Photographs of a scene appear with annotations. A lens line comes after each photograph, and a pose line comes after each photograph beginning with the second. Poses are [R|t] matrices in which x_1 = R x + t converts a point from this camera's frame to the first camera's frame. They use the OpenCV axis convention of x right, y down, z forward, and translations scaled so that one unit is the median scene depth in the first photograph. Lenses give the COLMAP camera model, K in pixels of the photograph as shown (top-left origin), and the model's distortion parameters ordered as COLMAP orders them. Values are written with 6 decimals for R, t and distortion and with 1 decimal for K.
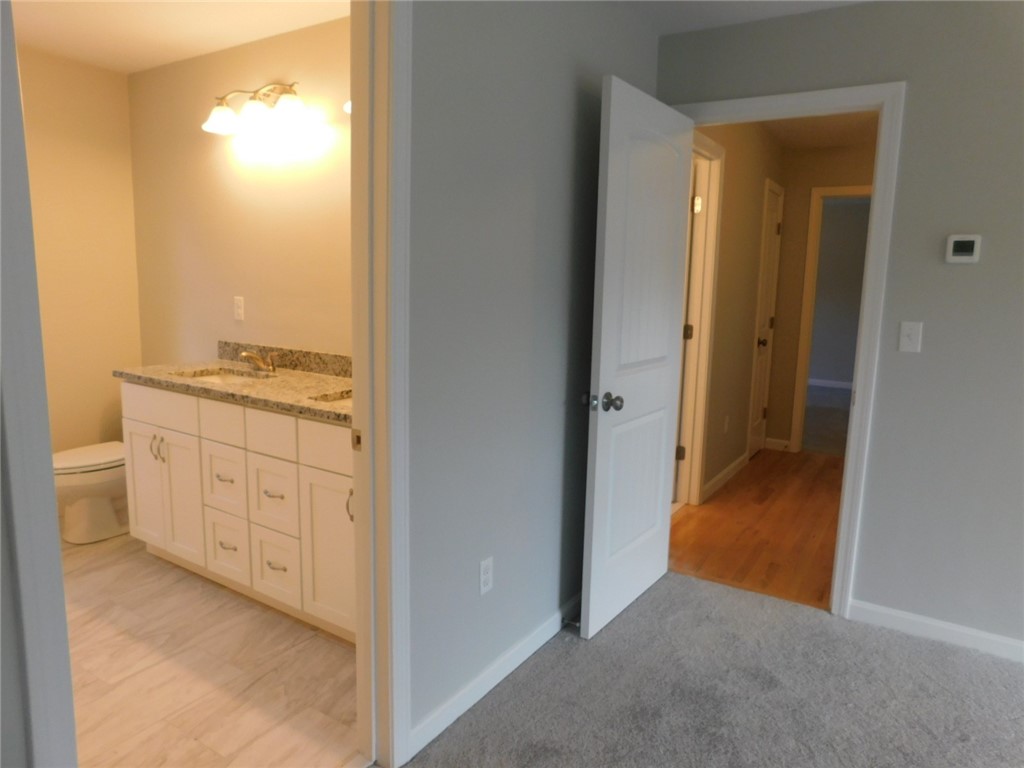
lens RADIAL K [[677.1, 0, 516.3], [0, 677.1, 381.3], [0, 0, 1]] dist [-0.070791, 0.057292]
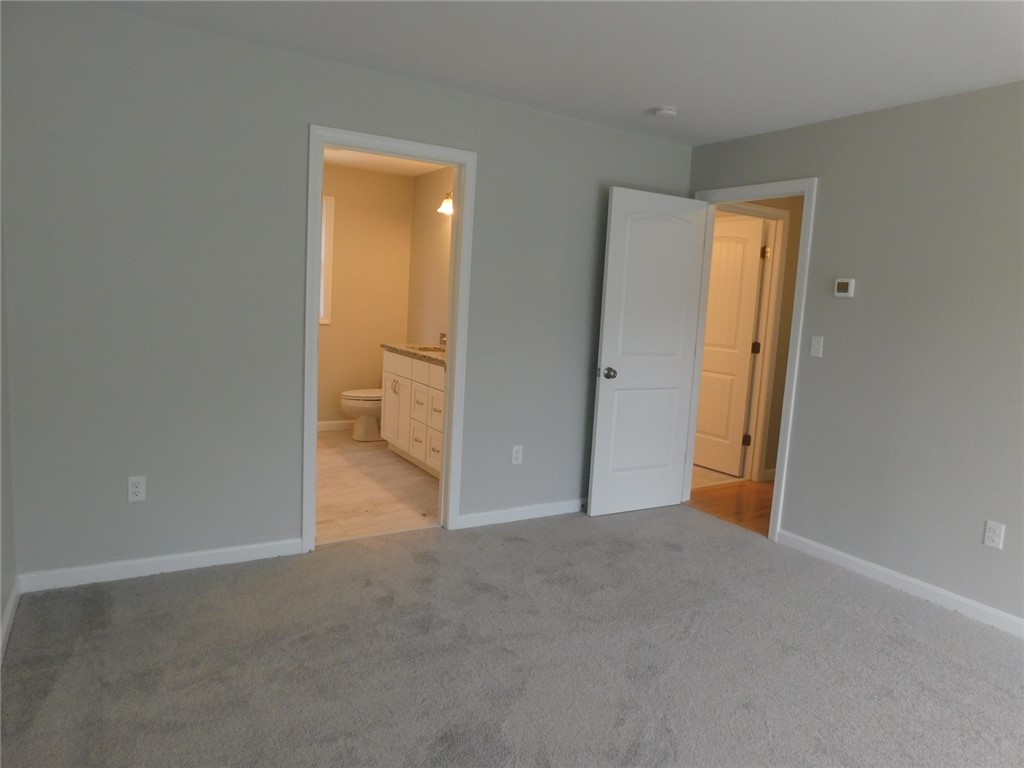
lens RADIAL K [[677.1, 0, 516.3], [0, 677.1, 381.3], [0, 0, 1]] dist [-0.070791, 0.057292]
pose [[0.900055, 0.080072, -0.428357, 0.555395], [-0.099175, 0.994817, -0.022424, 0.094818], [0.424341, 0.062665, 0.903332, -0.535847]]
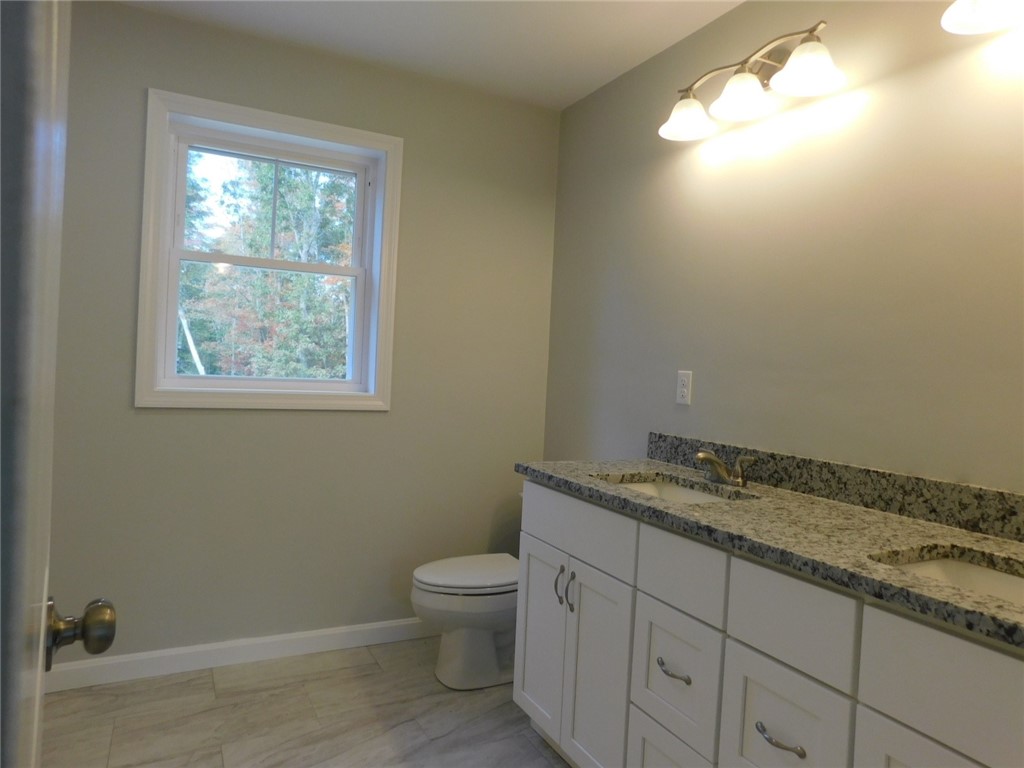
lens RADIAL K [[677.1, 0, 516.3], [0, 677.1, 381.3], [0, 0, 1]] dist [-0.070791, 0.057292]
pose [[0.862994, 0.024256, -0.504631, -0.249518], [-0.100204, 0.987221, -0.123911, -0.013847], [0.495177, 0.157500, 0.854397, 0.375804]]
